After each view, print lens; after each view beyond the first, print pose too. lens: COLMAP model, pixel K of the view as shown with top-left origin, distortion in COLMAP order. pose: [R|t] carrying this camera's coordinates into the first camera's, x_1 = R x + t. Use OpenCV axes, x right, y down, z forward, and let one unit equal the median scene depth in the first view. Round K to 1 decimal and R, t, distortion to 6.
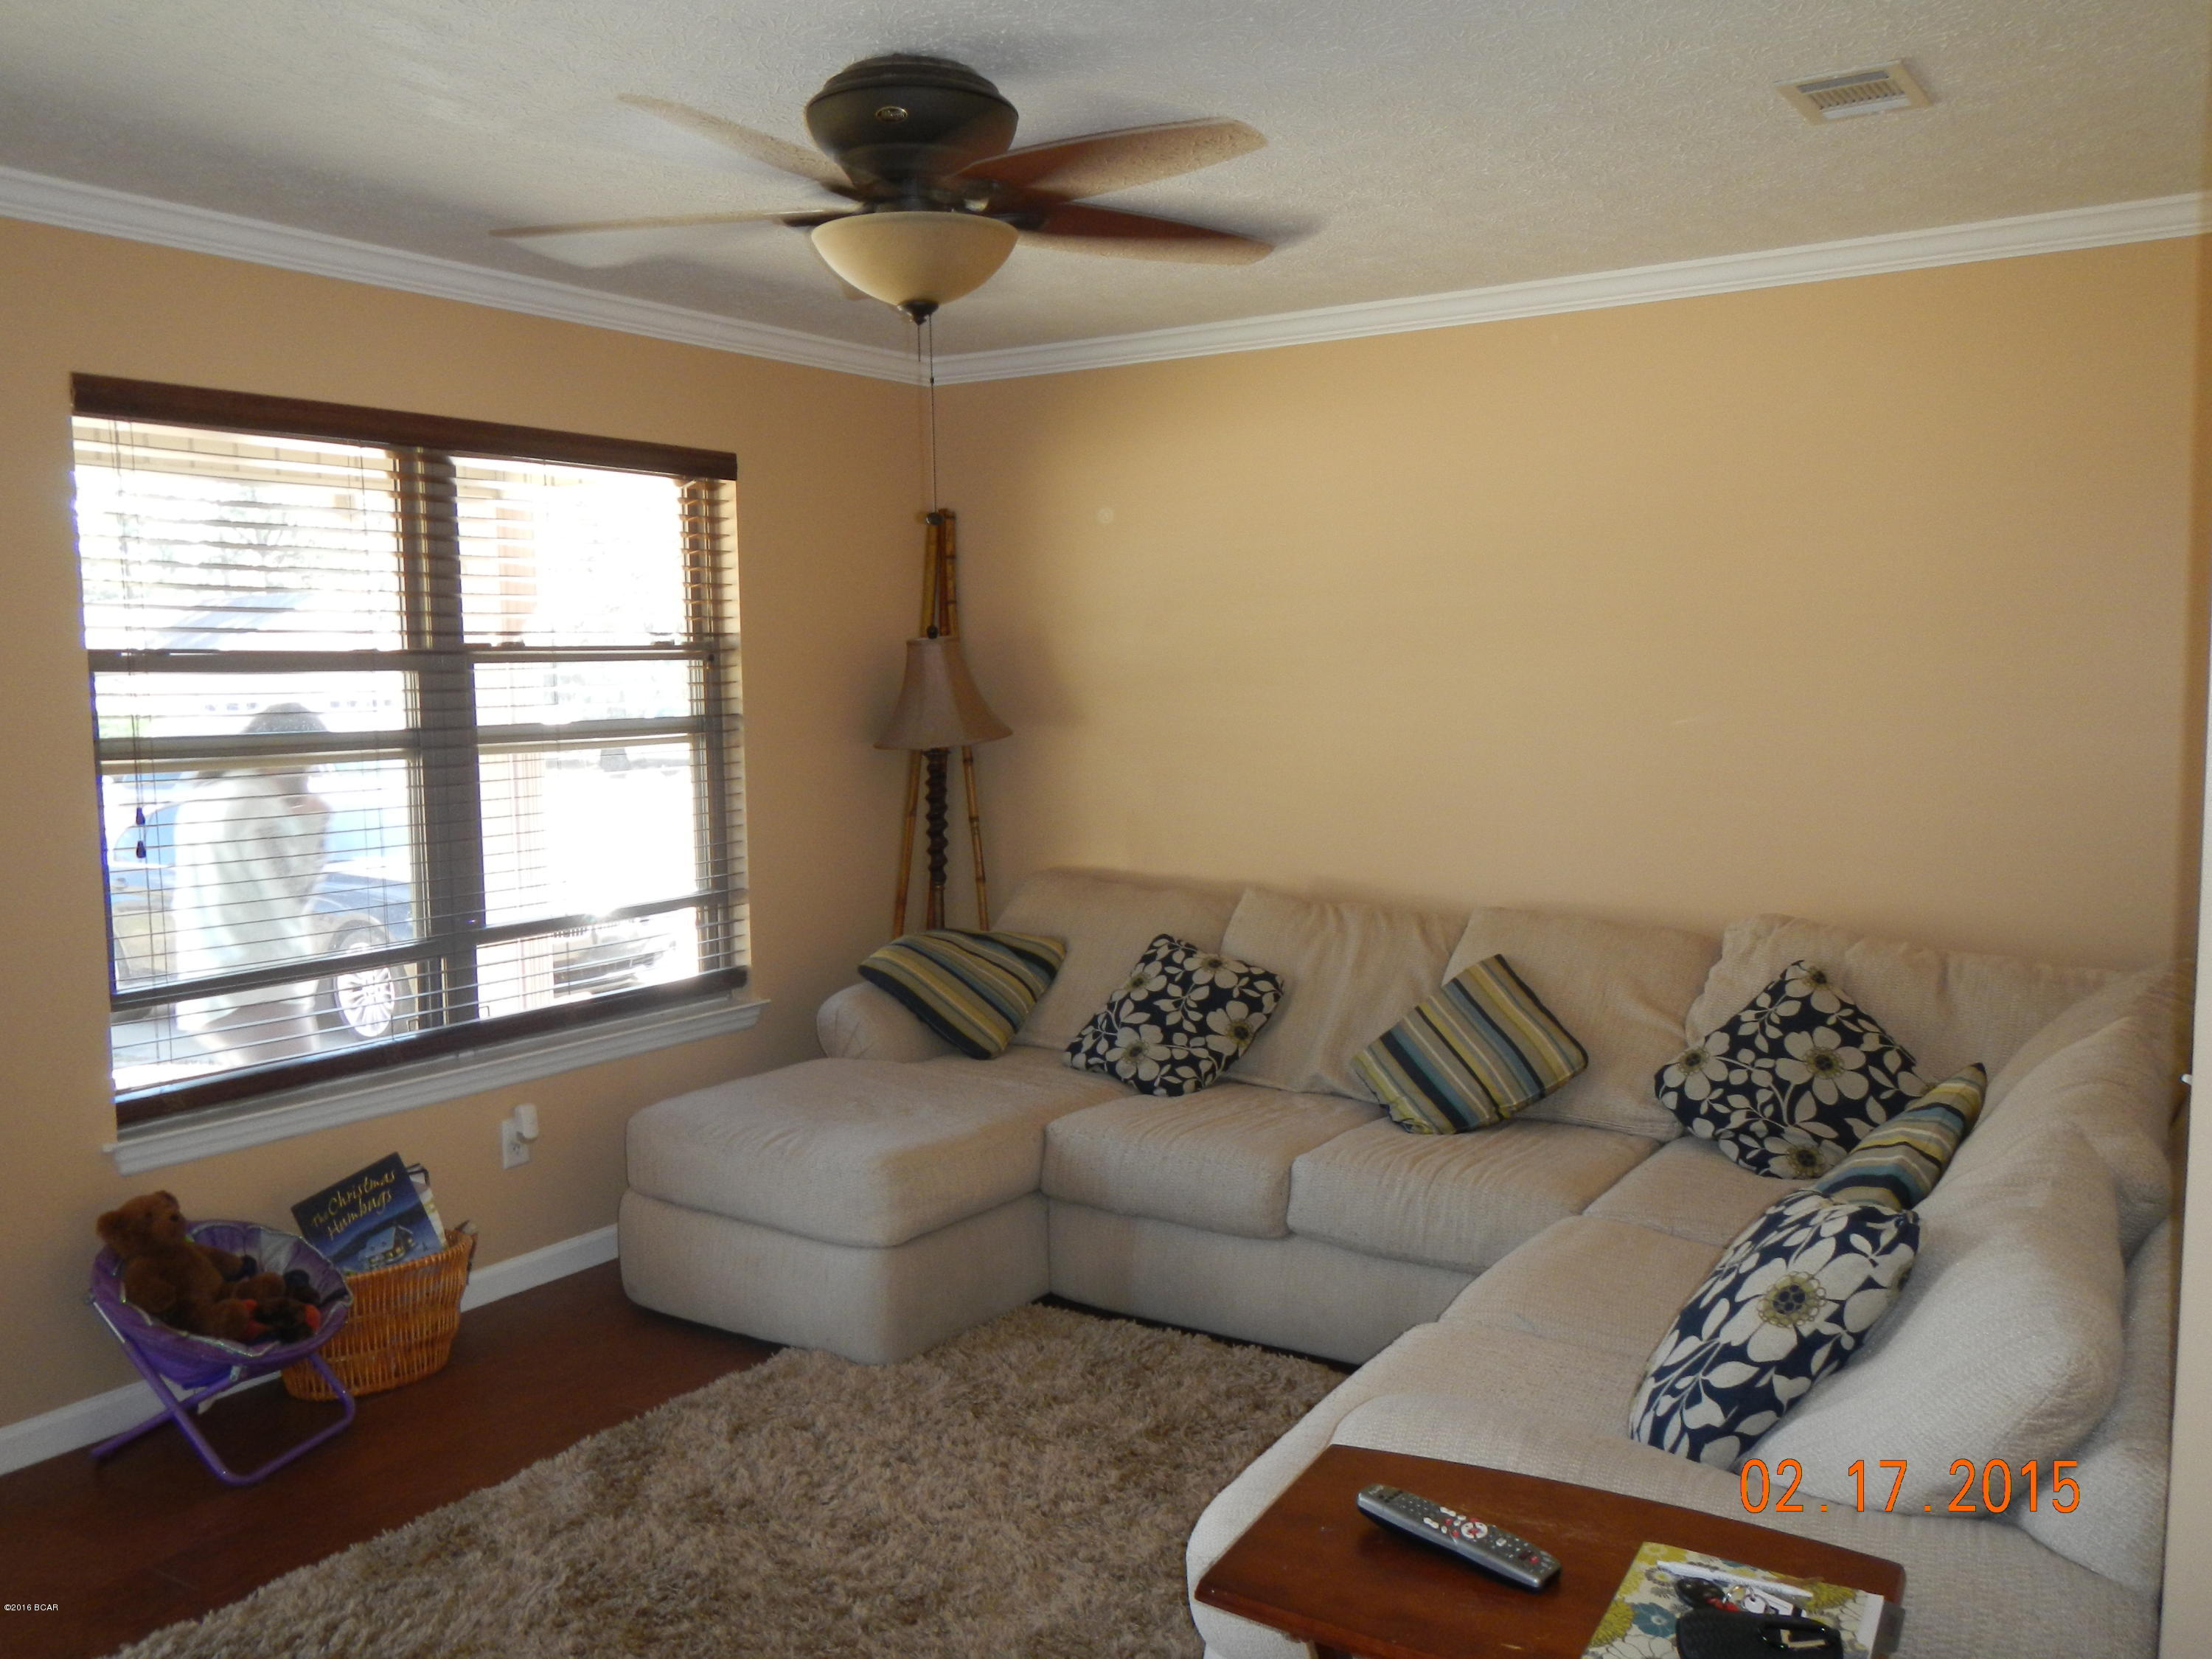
lens RADIAL K [[1830.7, 0, 1106.9], [0, 1830.7, 819.8], [0, 0, 1]] dist [0.005642, -0.006072]
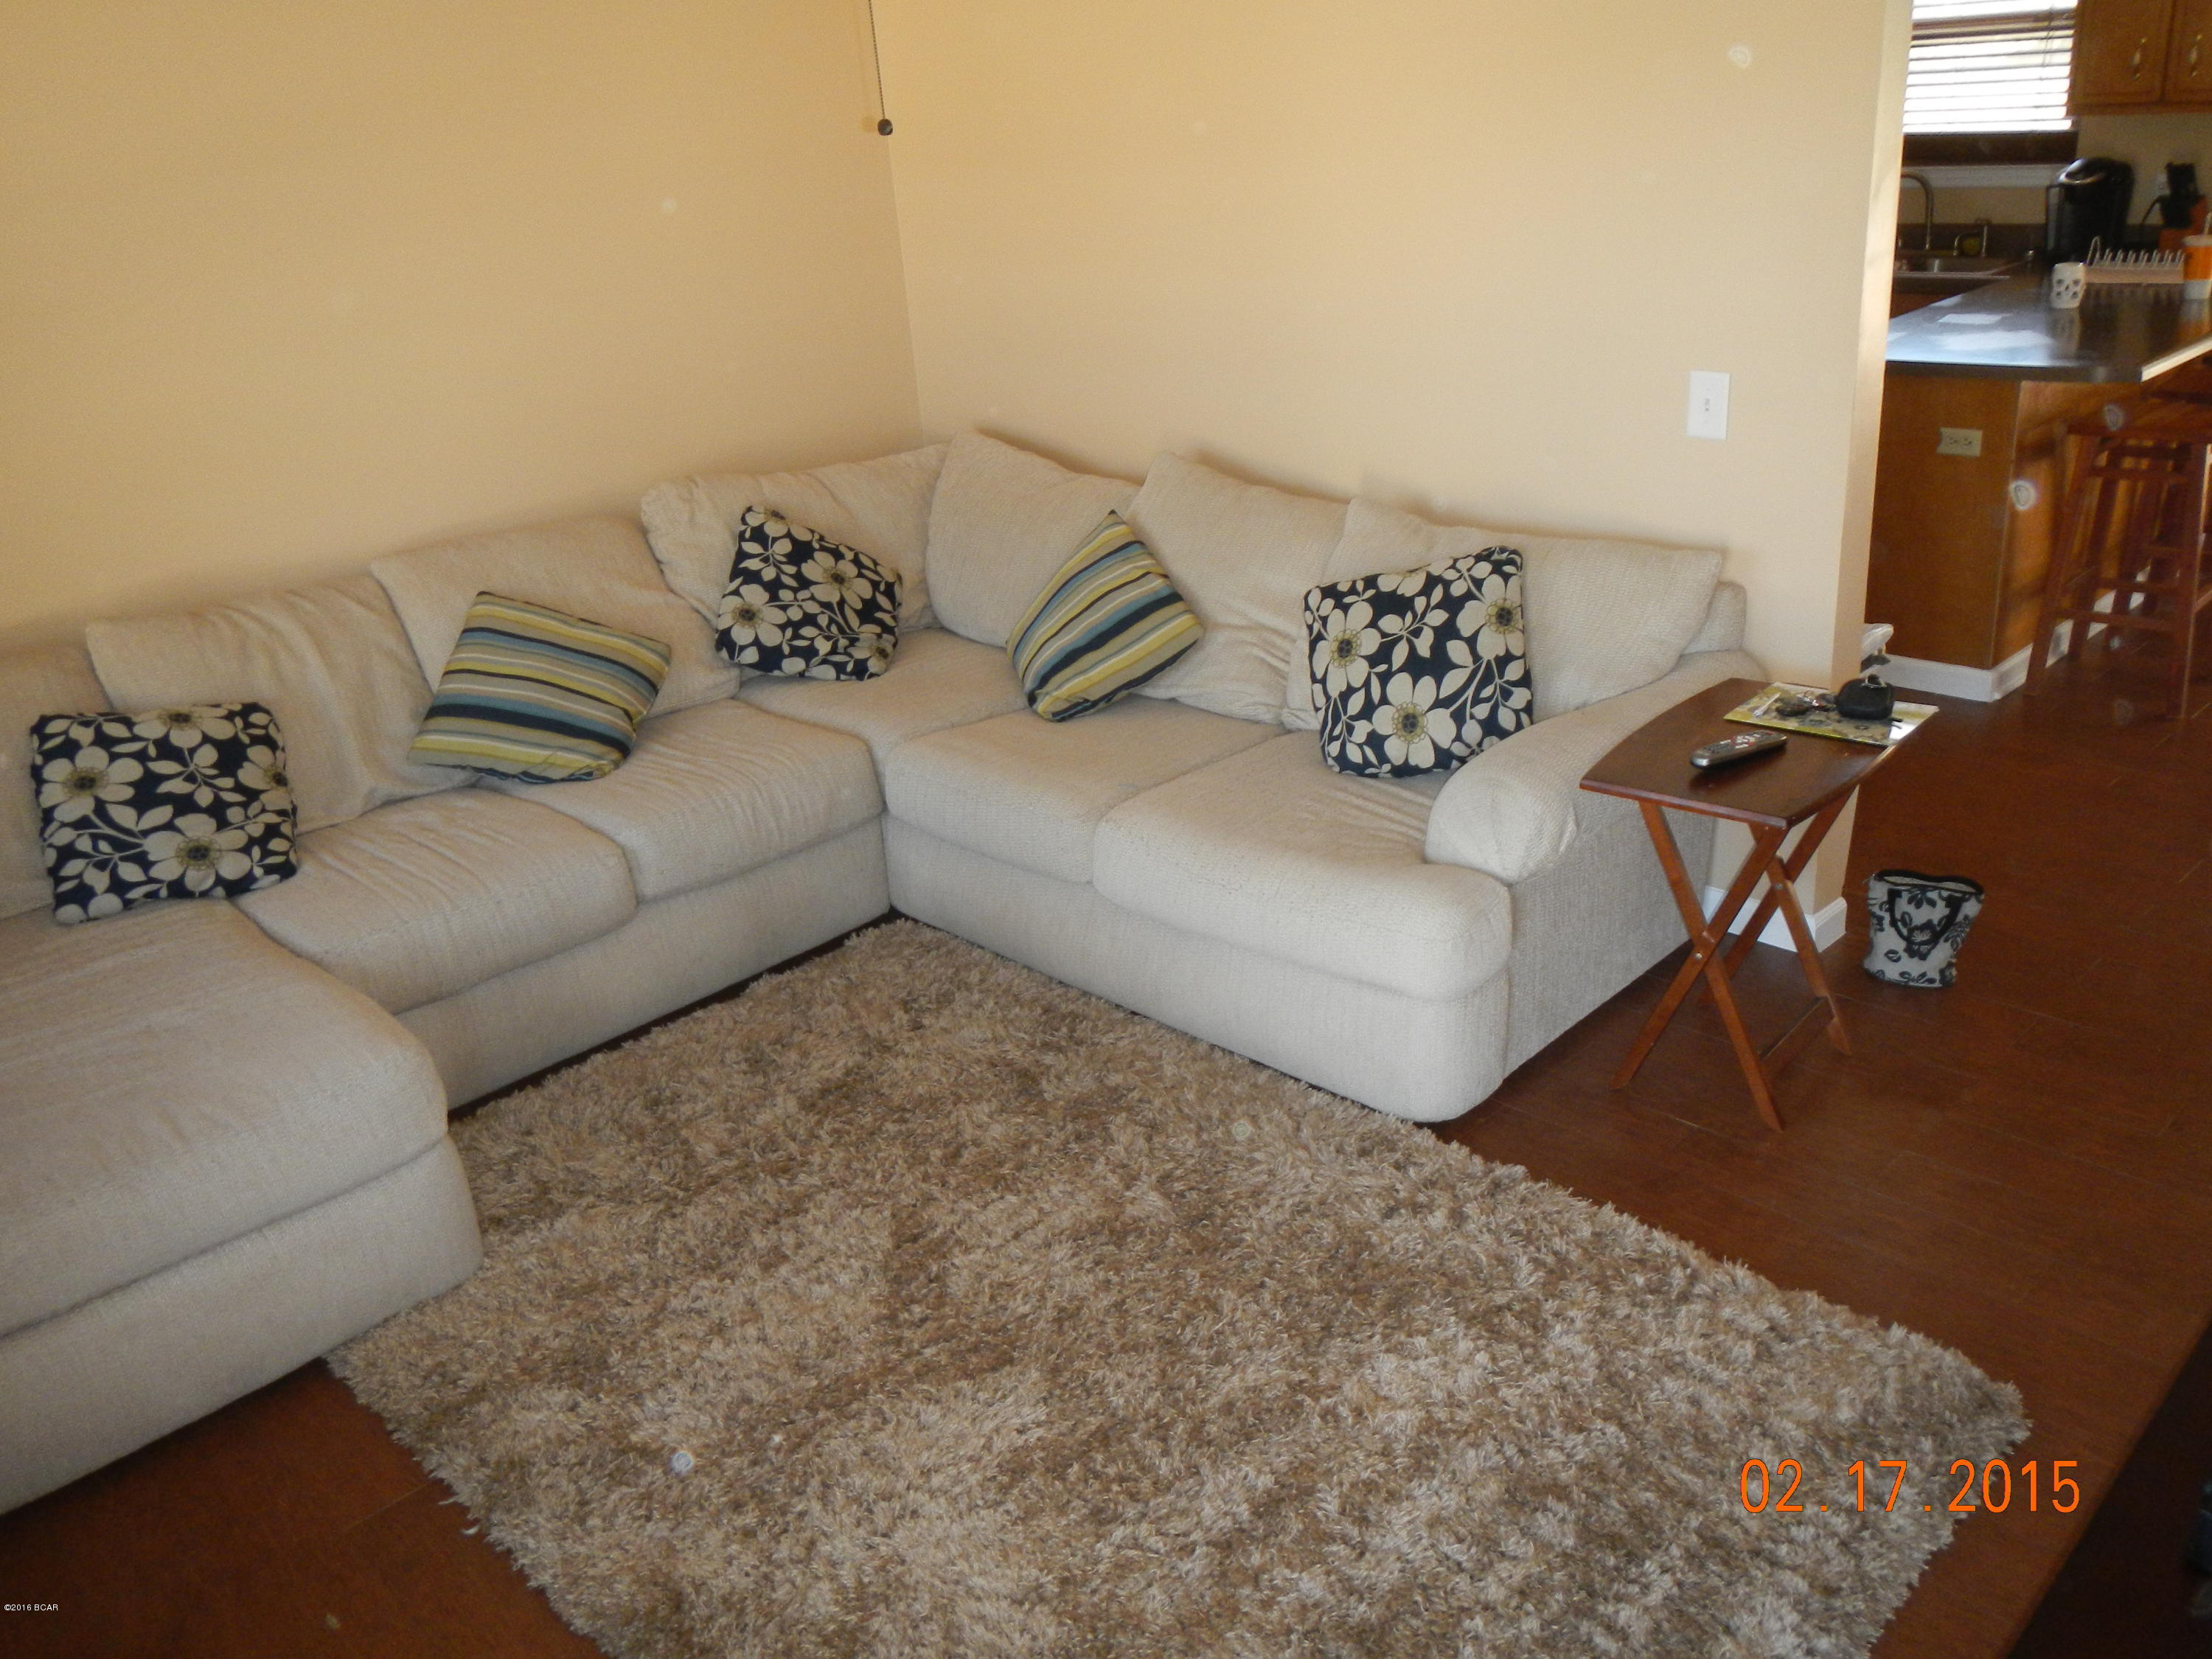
lens RADIAL K [[1830.7, 0, 1121.6], [0, 1830.7, 833.0], [0, 0, 1]] dist [0.005642, -0.006072]
pose [[0.215989, -0.384851, 0.897351, -0.687700], [0.157776, 0.920723, 0.356899, -0.108969], [-0.963564, 0.064494, 0.259586, 0.511430]]
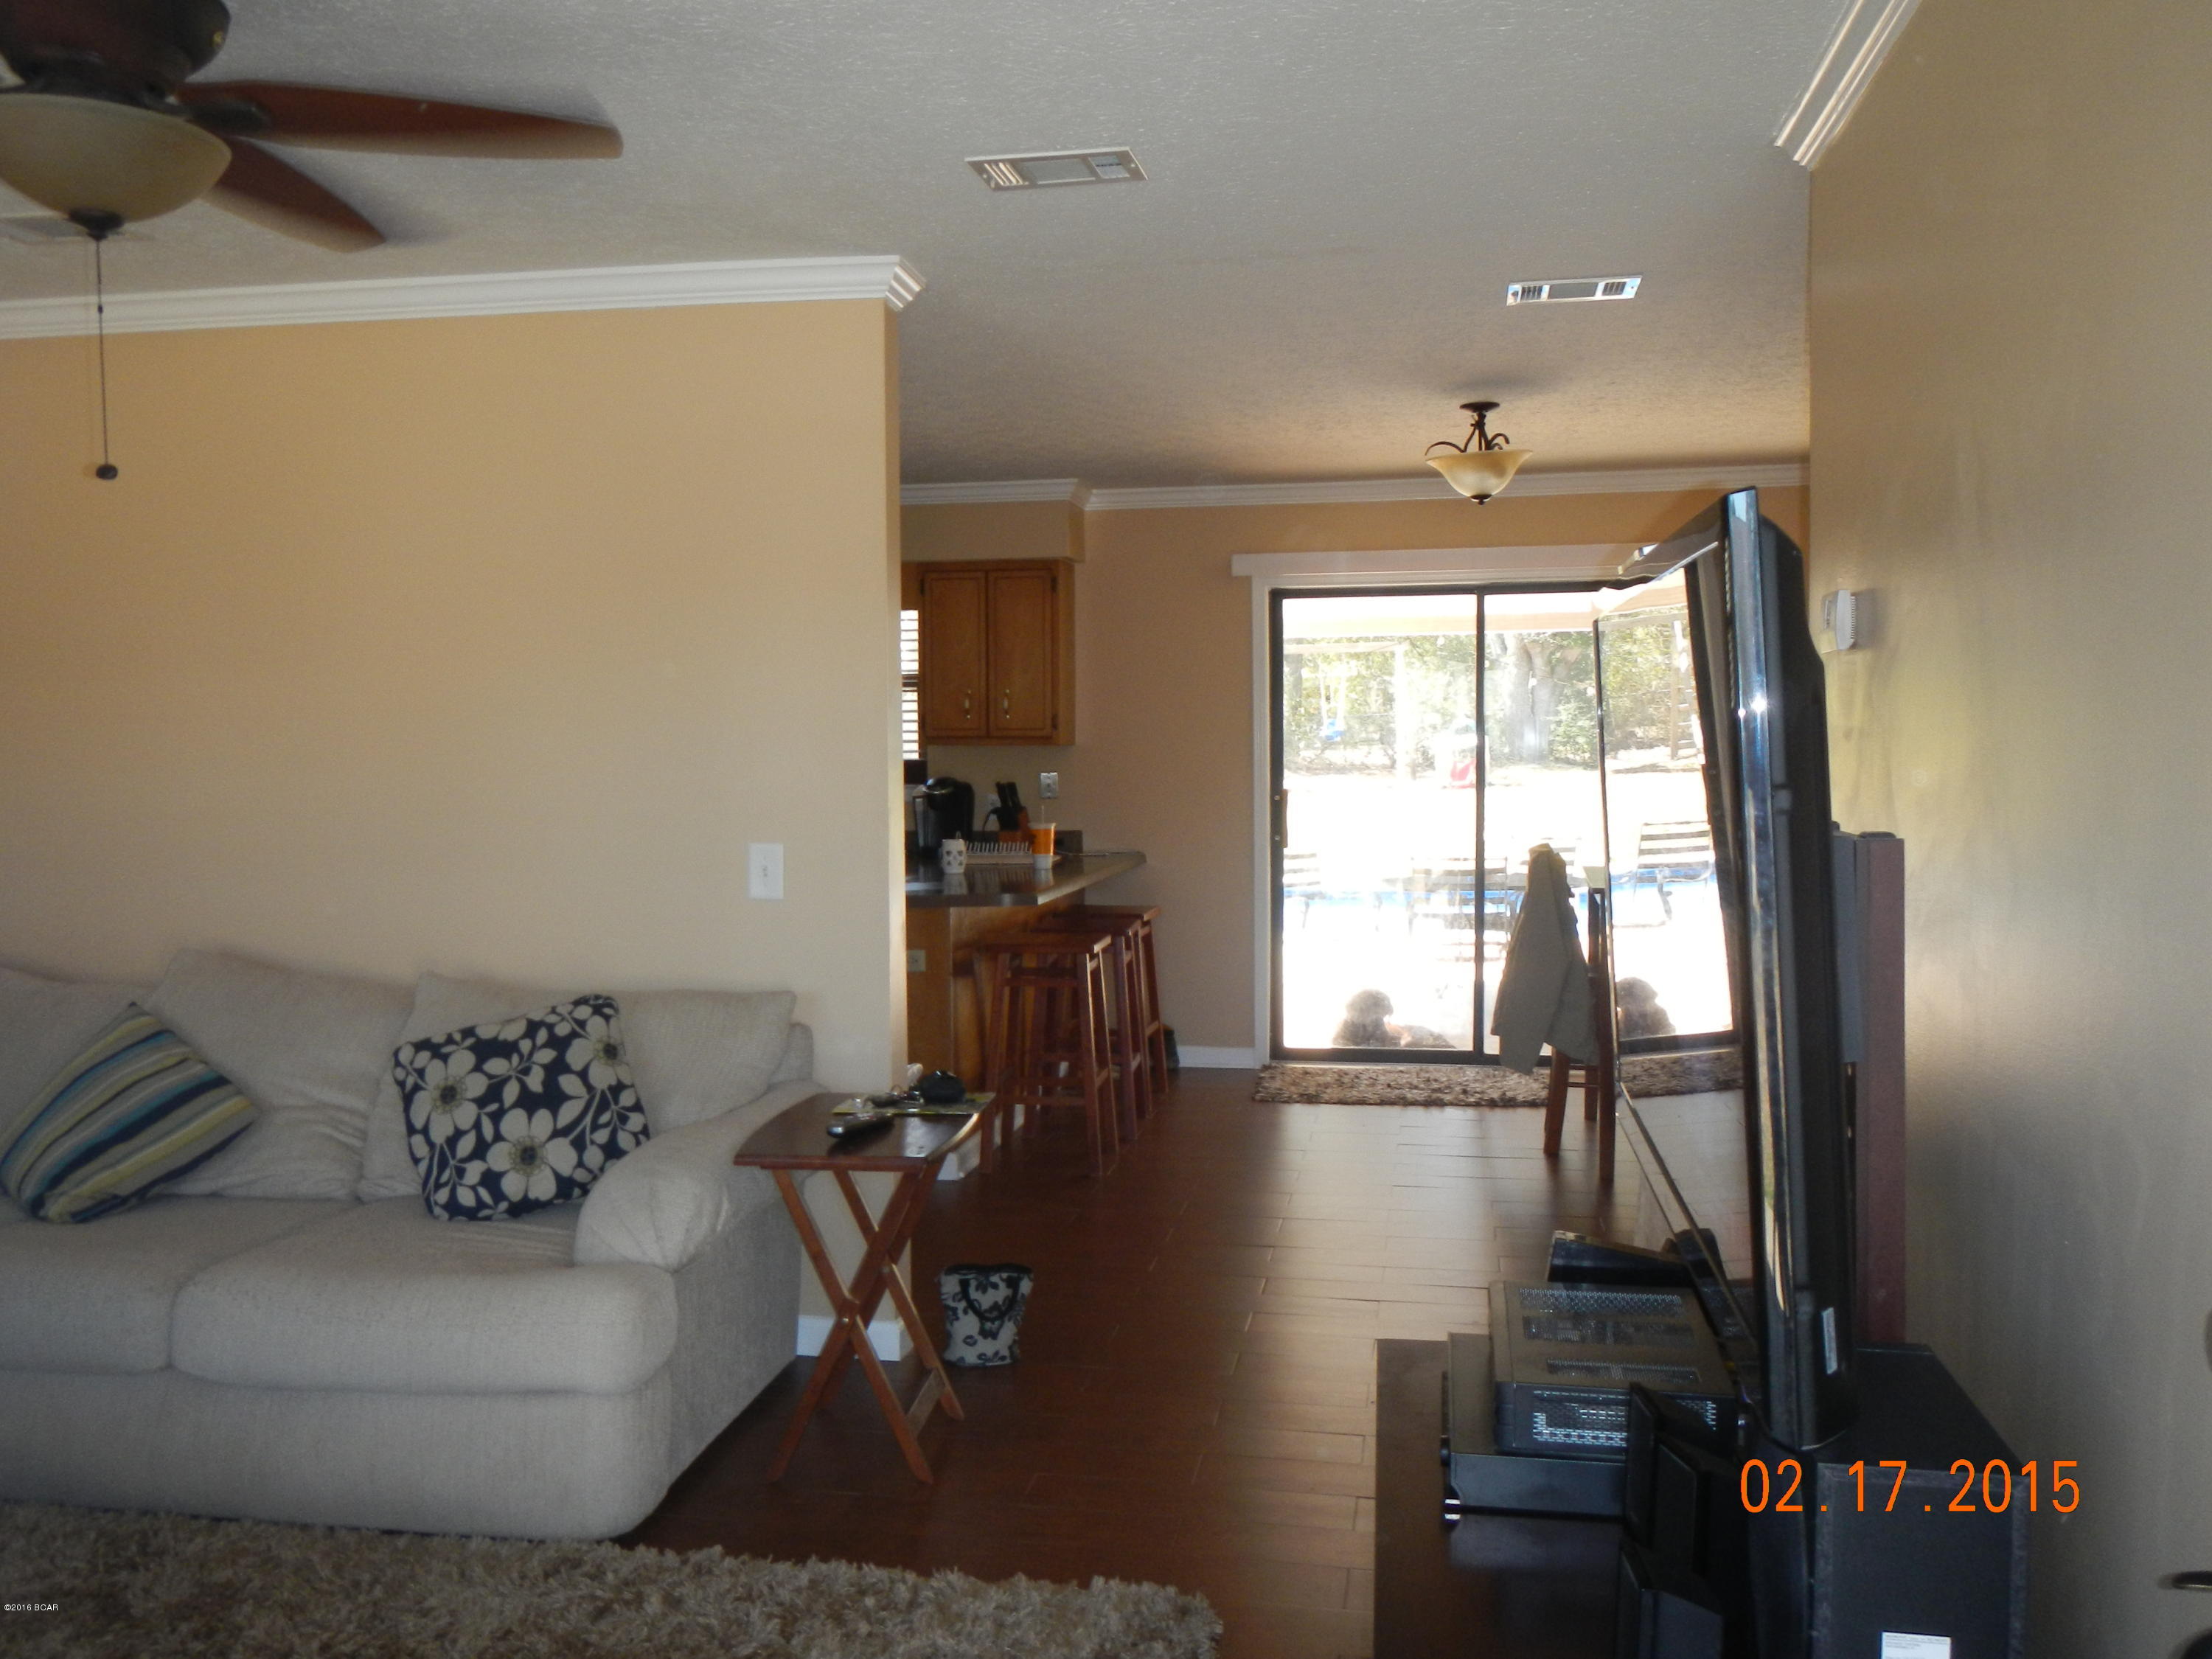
lens RADIAL K [[1830.7, 0, 1120.2], [0, 1830.7, 831.9], [0, 0, 1]] dist [0.005642, -0.006072]
pose [[-0.394348, -0.022827, 0.918677, -0.776101], [0.088097, 0.994148, 0.062518, -0.005138], [-0.914729, 0.105586, -0.390030, 0.675095]]
